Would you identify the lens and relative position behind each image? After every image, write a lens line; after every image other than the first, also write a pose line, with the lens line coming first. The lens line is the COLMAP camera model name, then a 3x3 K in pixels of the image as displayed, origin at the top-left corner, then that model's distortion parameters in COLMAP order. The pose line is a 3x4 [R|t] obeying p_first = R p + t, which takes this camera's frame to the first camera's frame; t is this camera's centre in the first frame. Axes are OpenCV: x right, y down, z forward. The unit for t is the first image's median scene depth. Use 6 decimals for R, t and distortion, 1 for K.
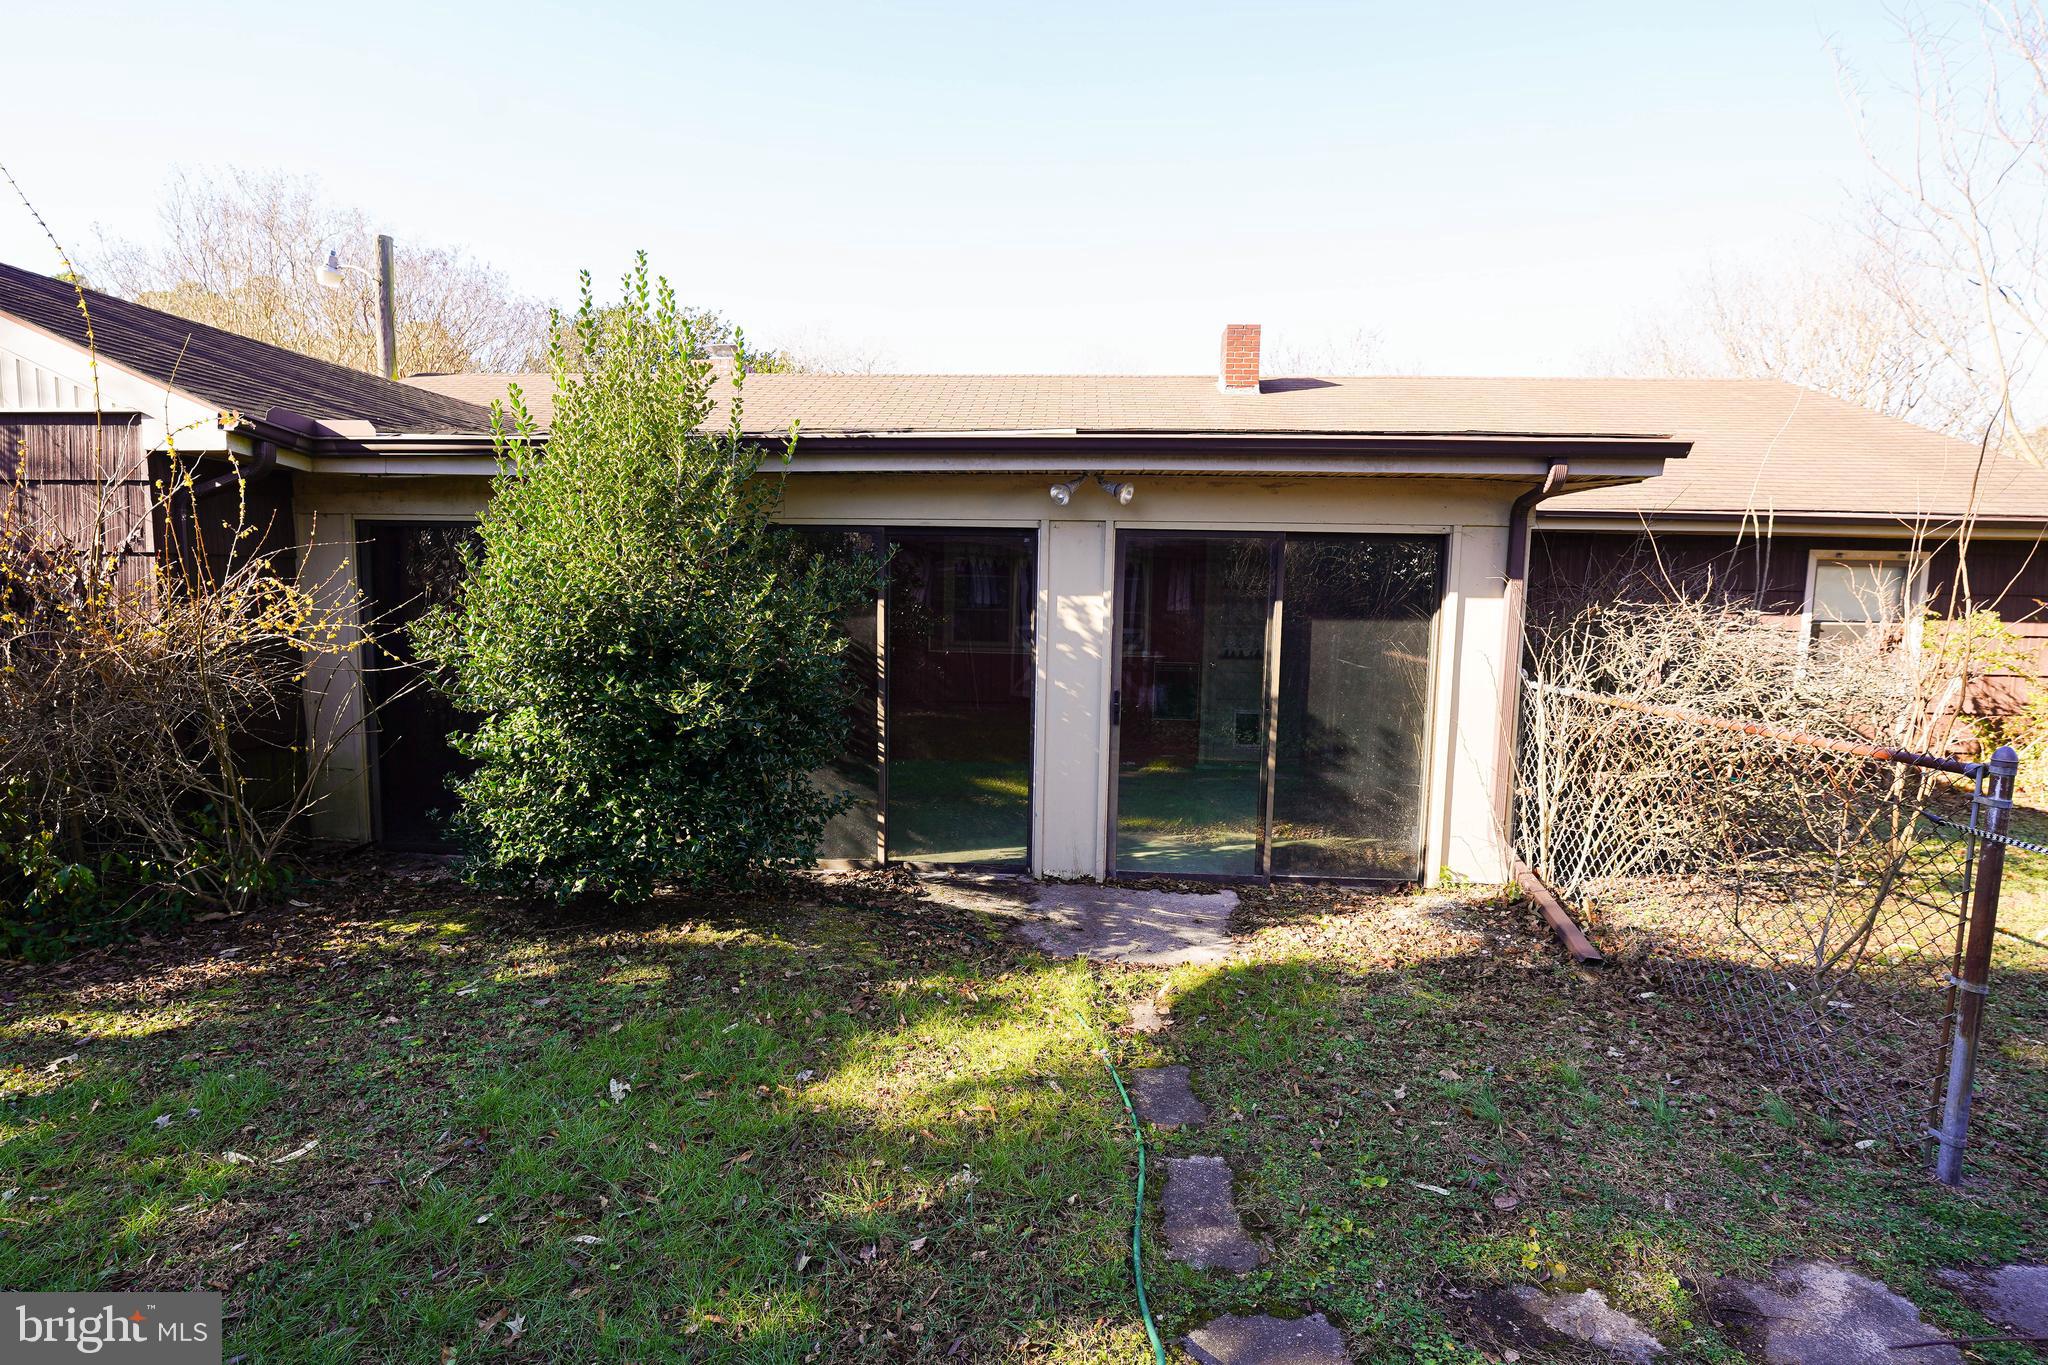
lens RADIAL K [[944.5, 0, 1024.0], [0, 944.5, 682.5], [0, 0, 1]] dist [-0.001242, -0.000508]
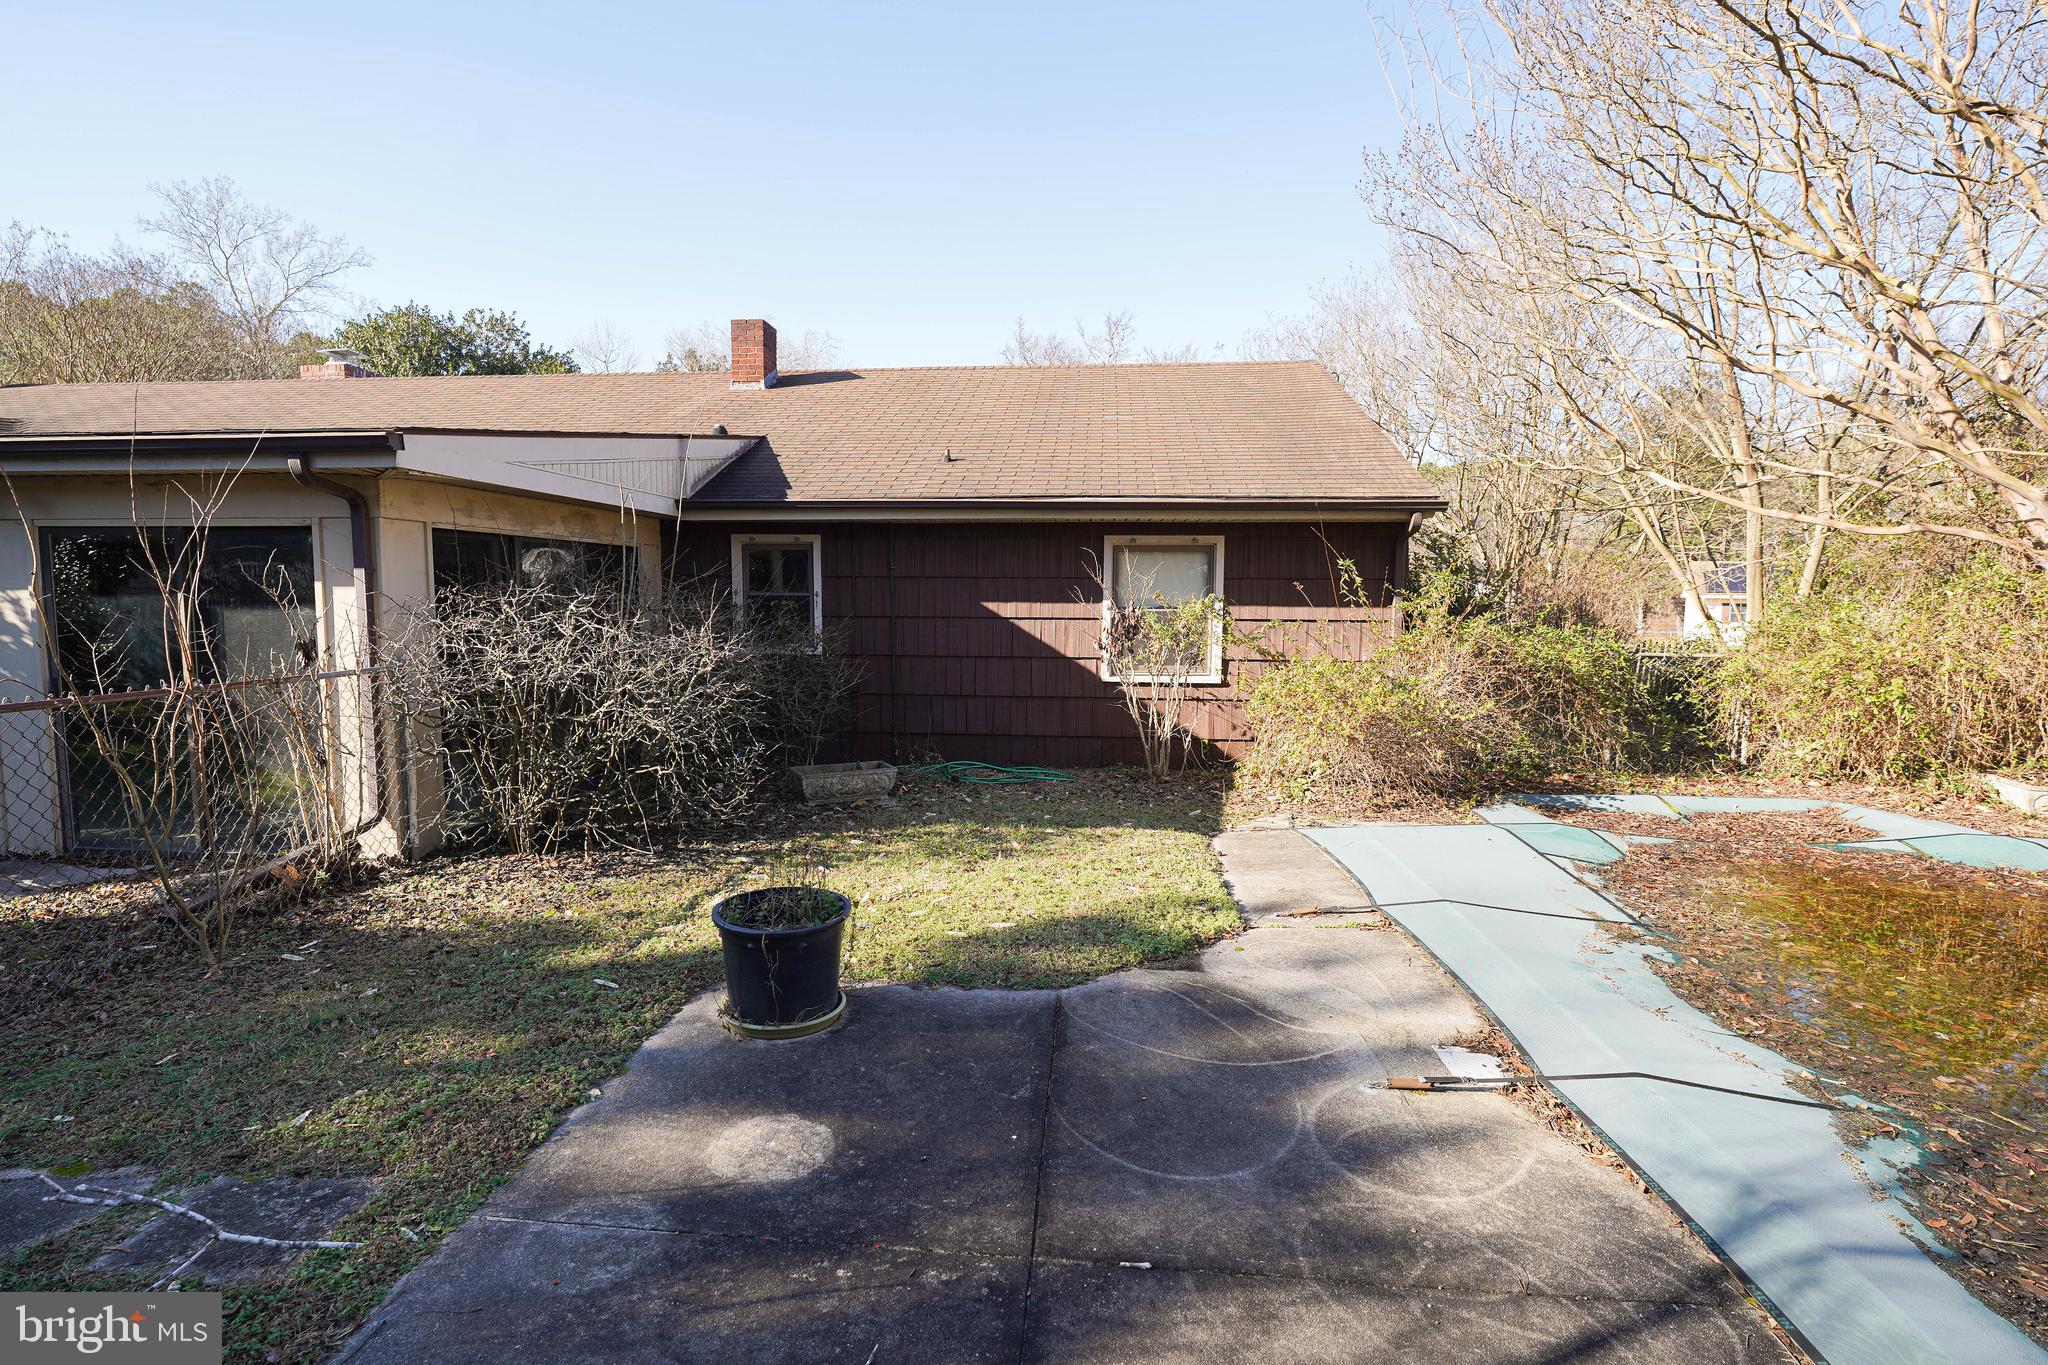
lens RADIAL K [[981.8, 0, 1024.0], [0, 981.8, 682.5], [0, 0, 1]] dist [-0.002759, -0.000600]
pose [[0.998929, -0.007546, -0.045651, 0.798233], [0.007420, 0.999968, -0.002943, 0.015736], [0.045671, 0.002601, 0.998953, -0.035394]]
